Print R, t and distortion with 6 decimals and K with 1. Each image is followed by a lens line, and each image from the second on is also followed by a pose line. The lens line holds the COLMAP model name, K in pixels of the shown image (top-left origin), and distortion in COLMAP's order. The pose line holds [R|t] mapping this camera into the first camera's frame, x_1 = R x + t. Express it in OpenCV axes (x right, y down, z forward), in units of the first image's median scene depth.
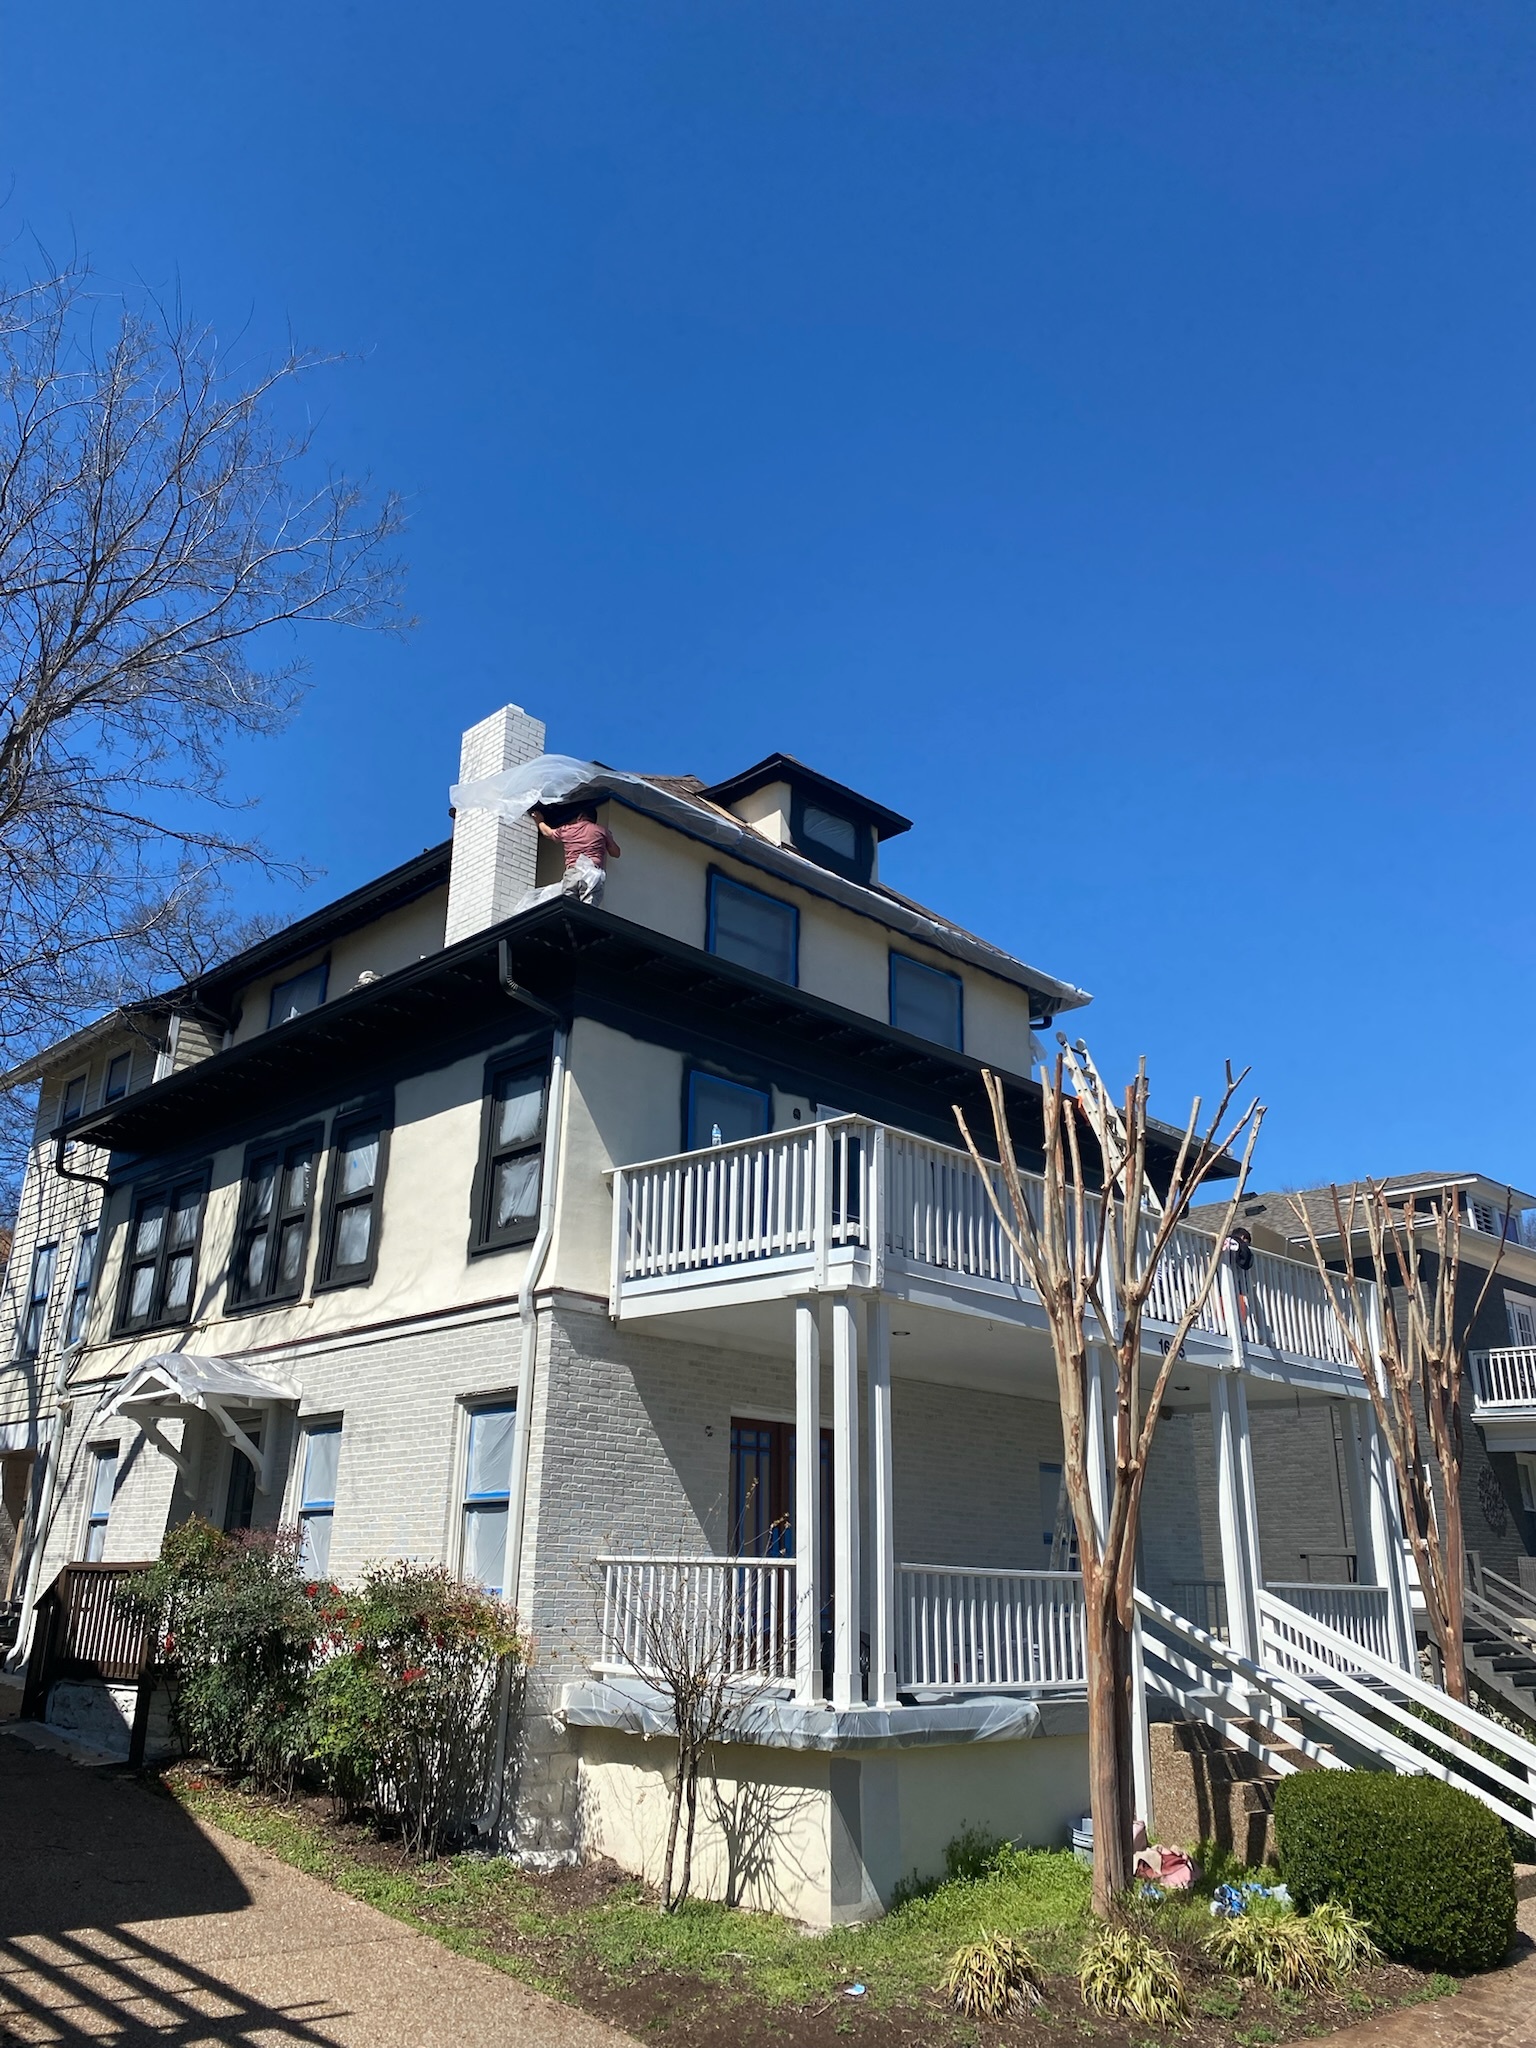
lens RADIAL K [[1563.7, 0, 774.7], [0, 1563.7, 1028.9], [0, 0, 1]] dist [0.057365, -0.056690]
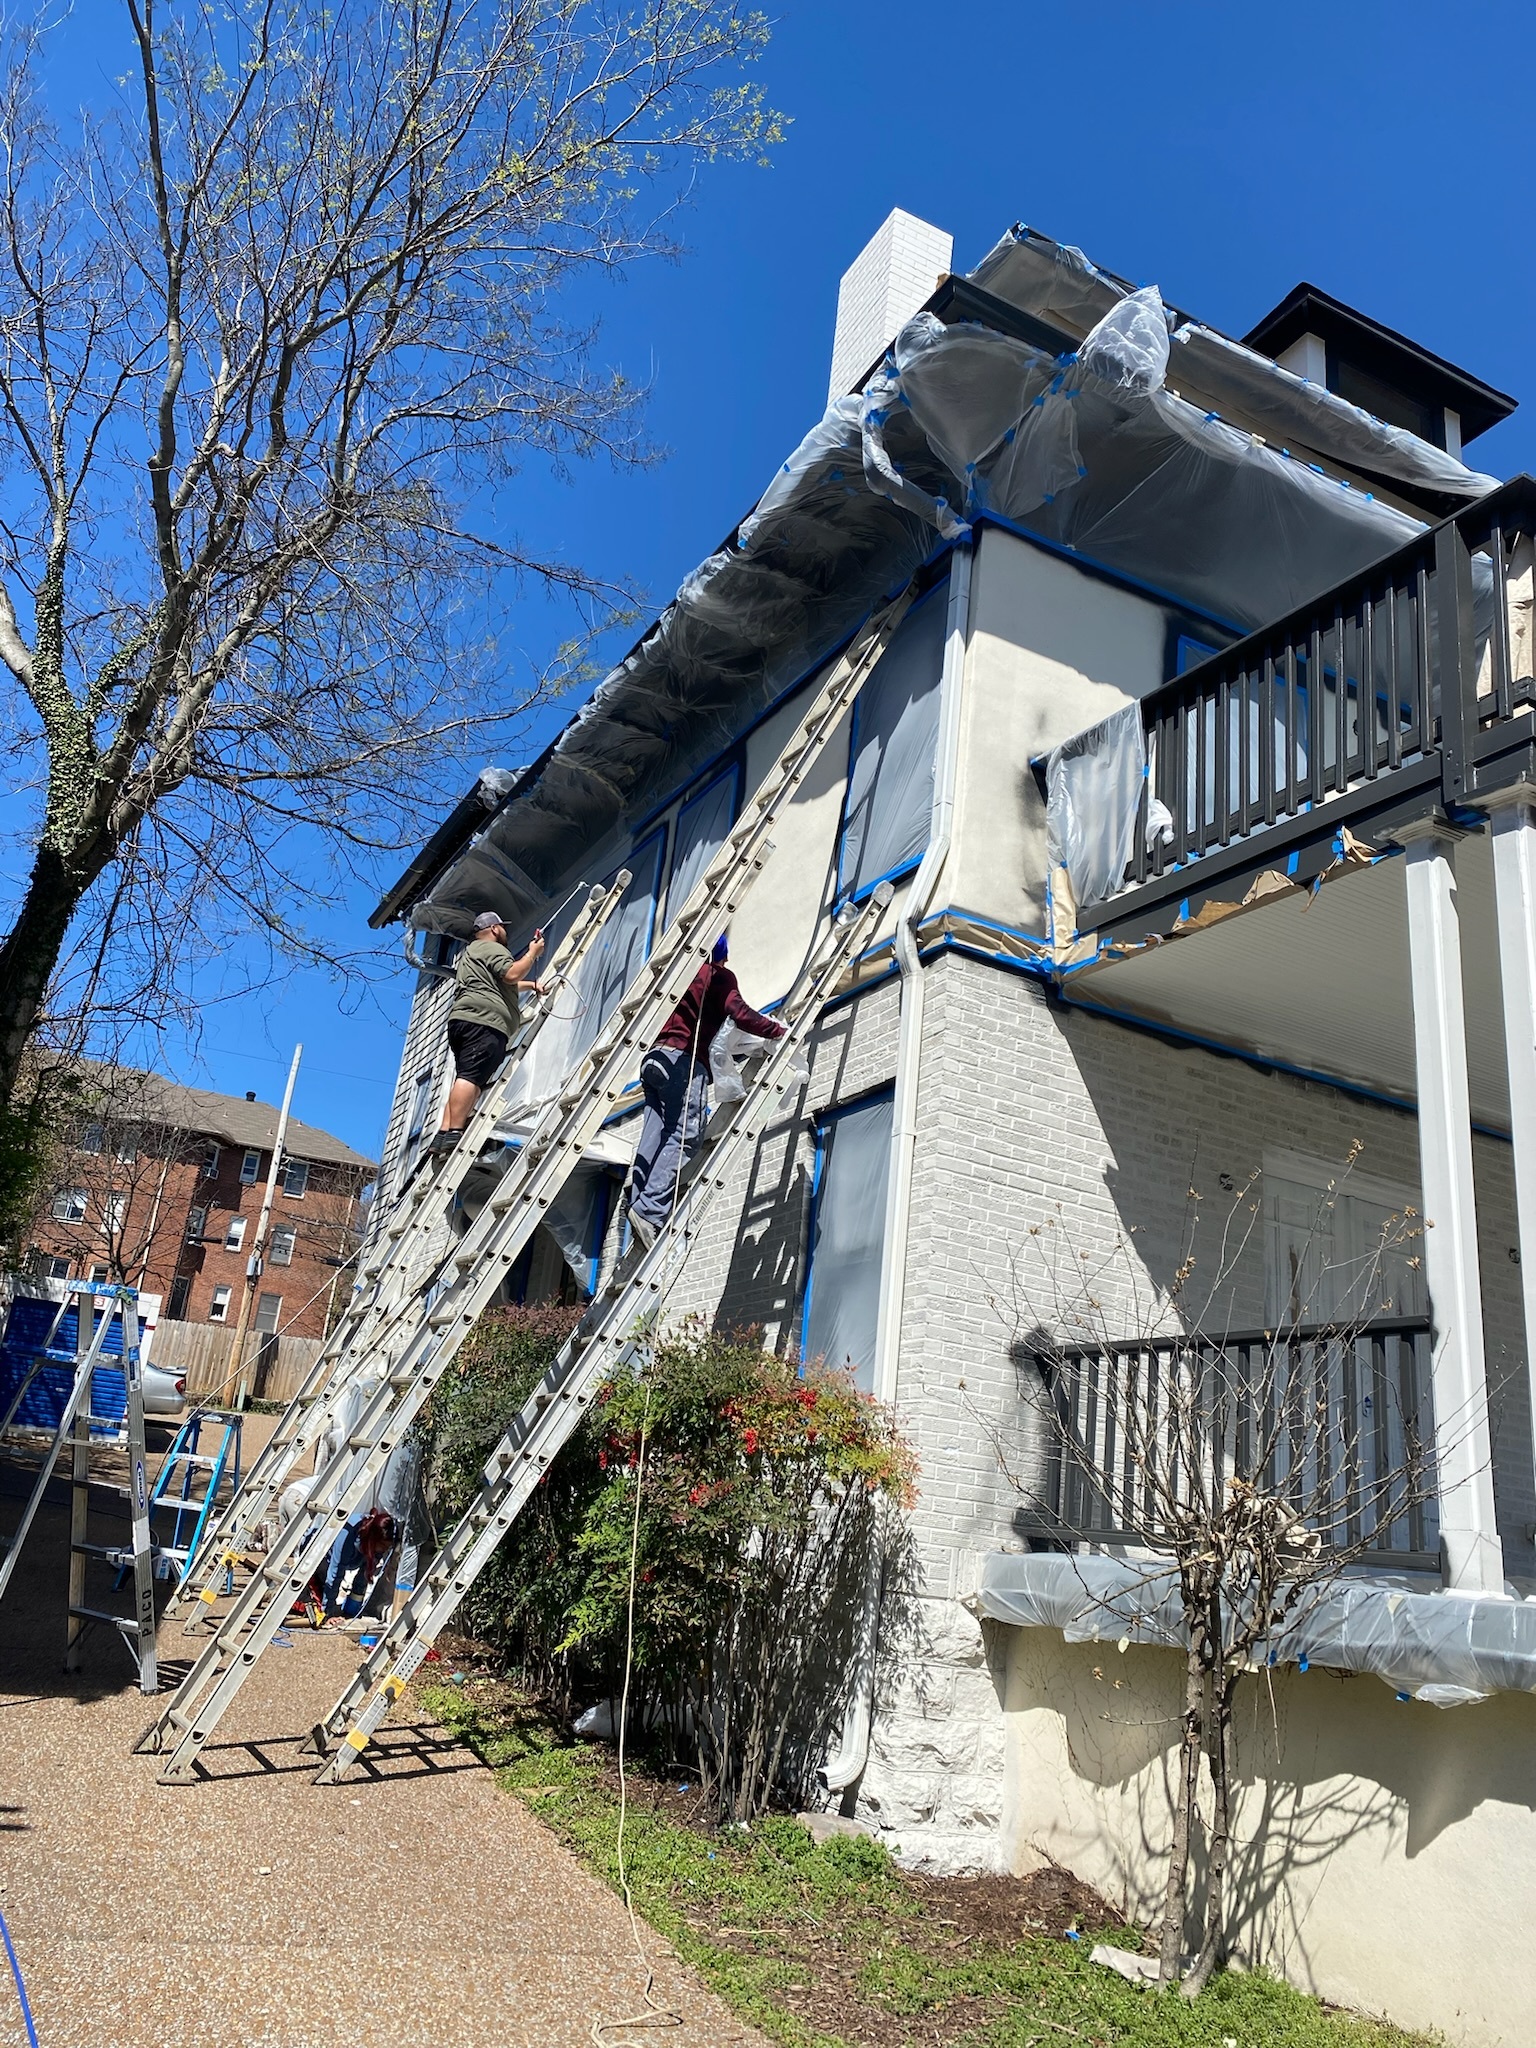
lens RADIAL K [[1563.7, 0, 728.6], [0, 1563.7, 1015.6], [0, 0, 1]] dist [0.057365, -0.056690]
pose [[0.945384, -0.023882, -0.325083, -0.022113], [0.019480, 0.999669, -0.016791, 0.179075], [0.325376, 0.009541, 0.945537, 0.334311]]
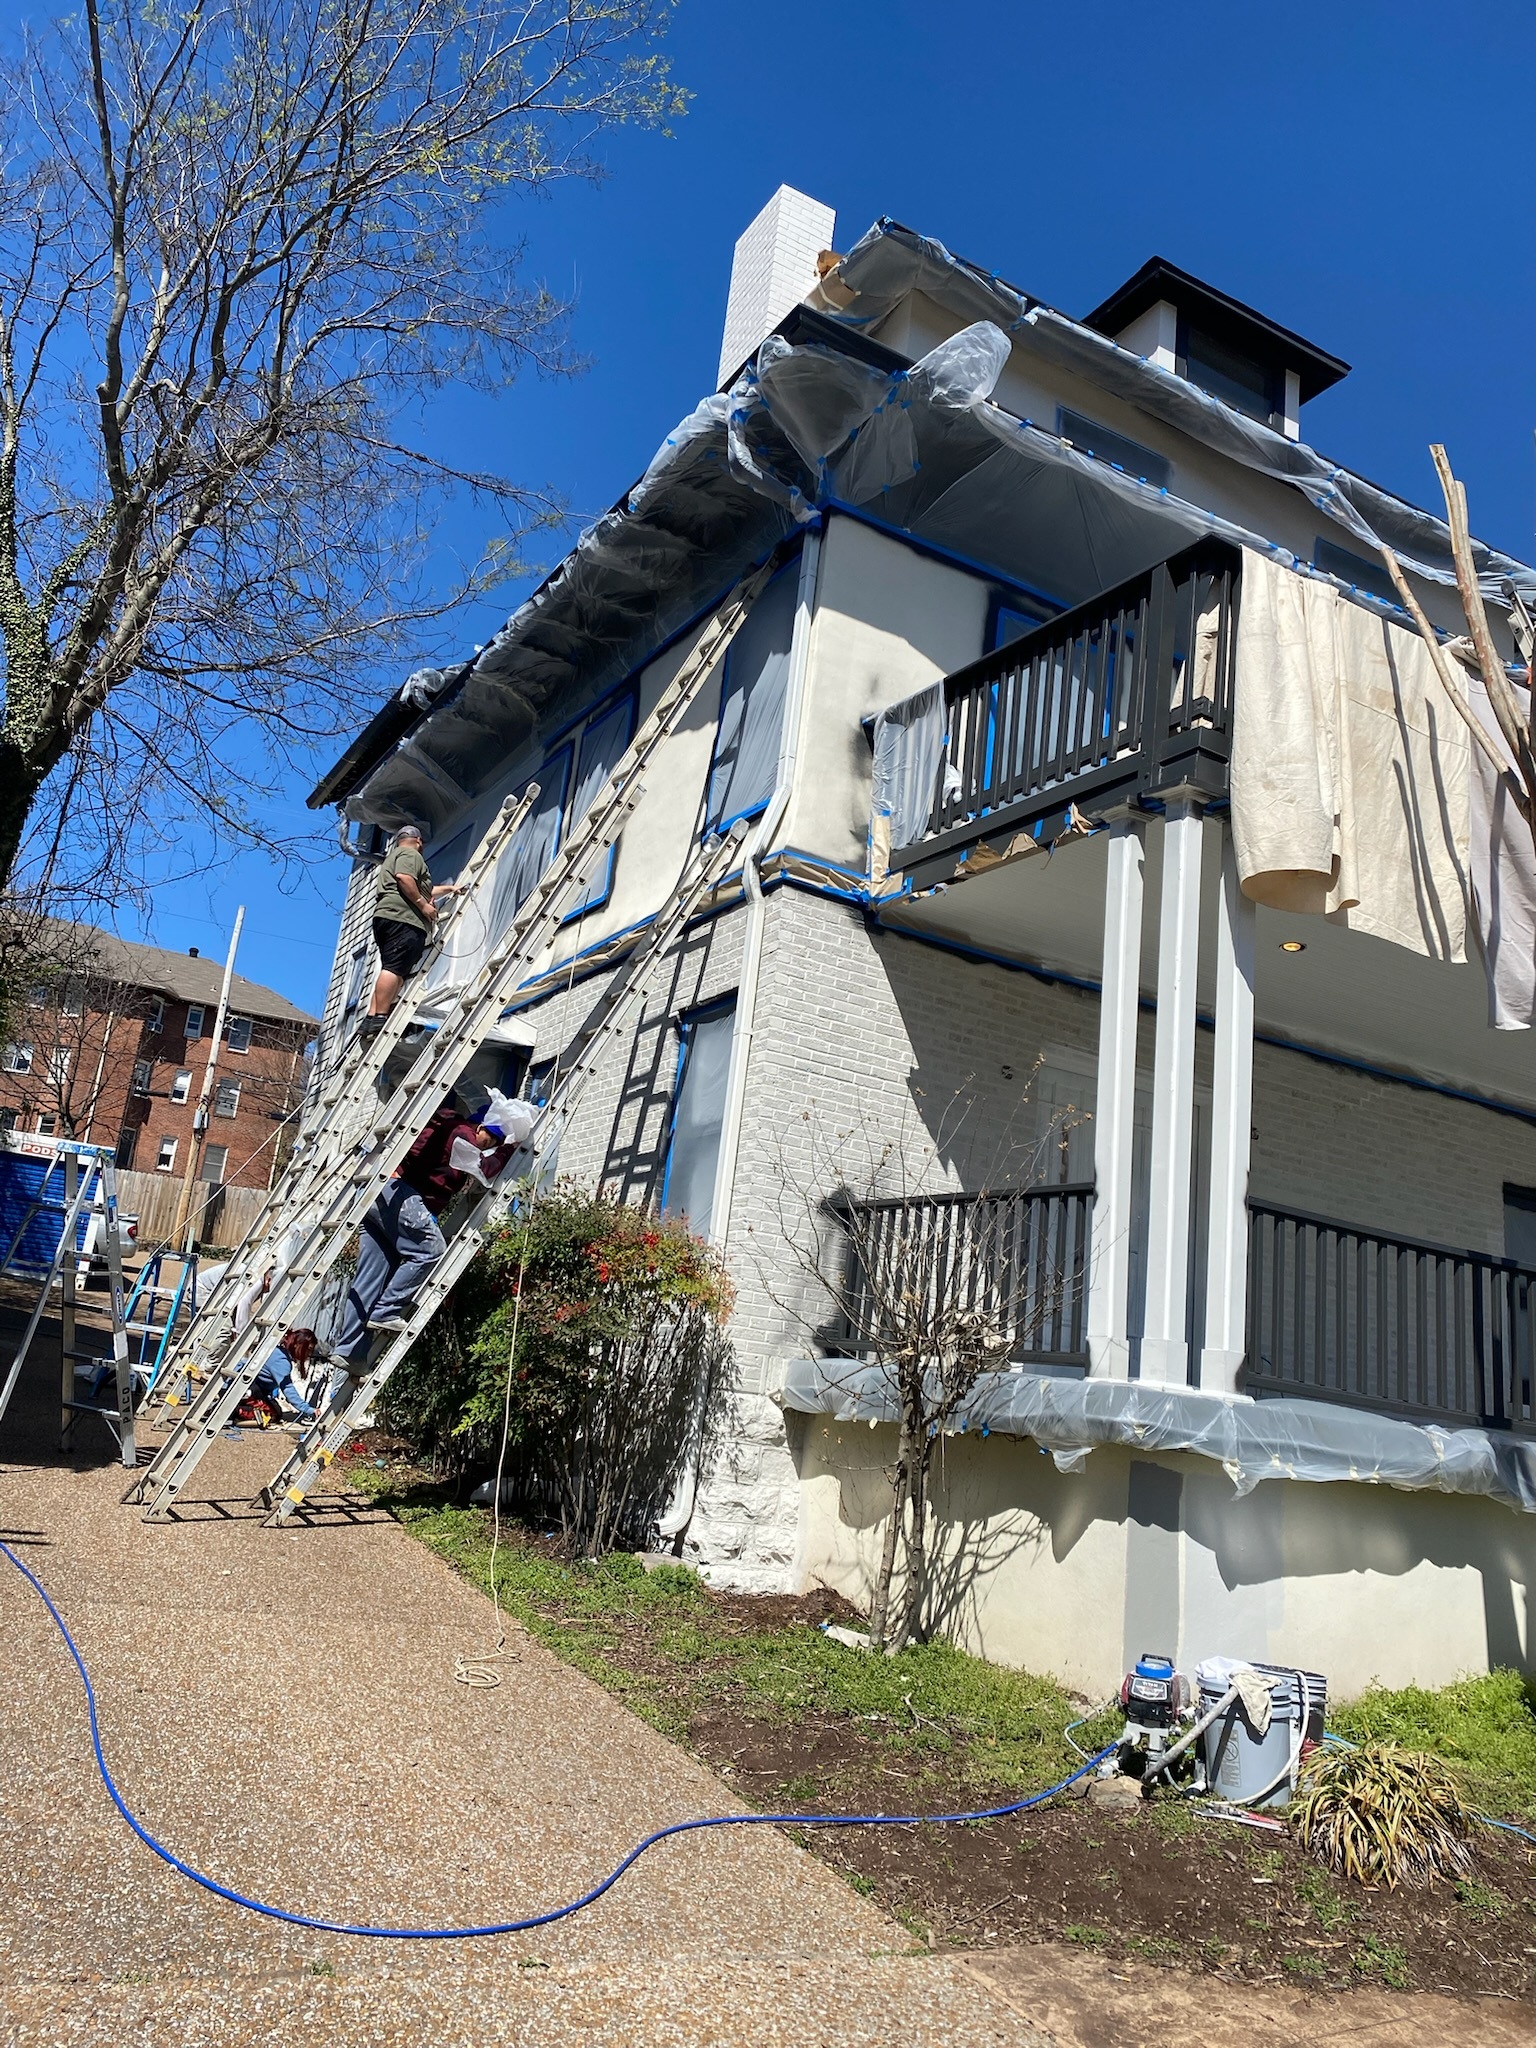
lens RADIAL K [[1563.7, 0, 731.3], [0, 1563.7, 1004.8], [0, 0, 1]] dist [0.057365, -0.056690]
pose [[0.956319, 0.017360, -0.291810, 0.043340], [0.002407, 0.997734, 0.067242, 0.156972], [0.292316, -0.065007, 0.954110, 0.236779]]
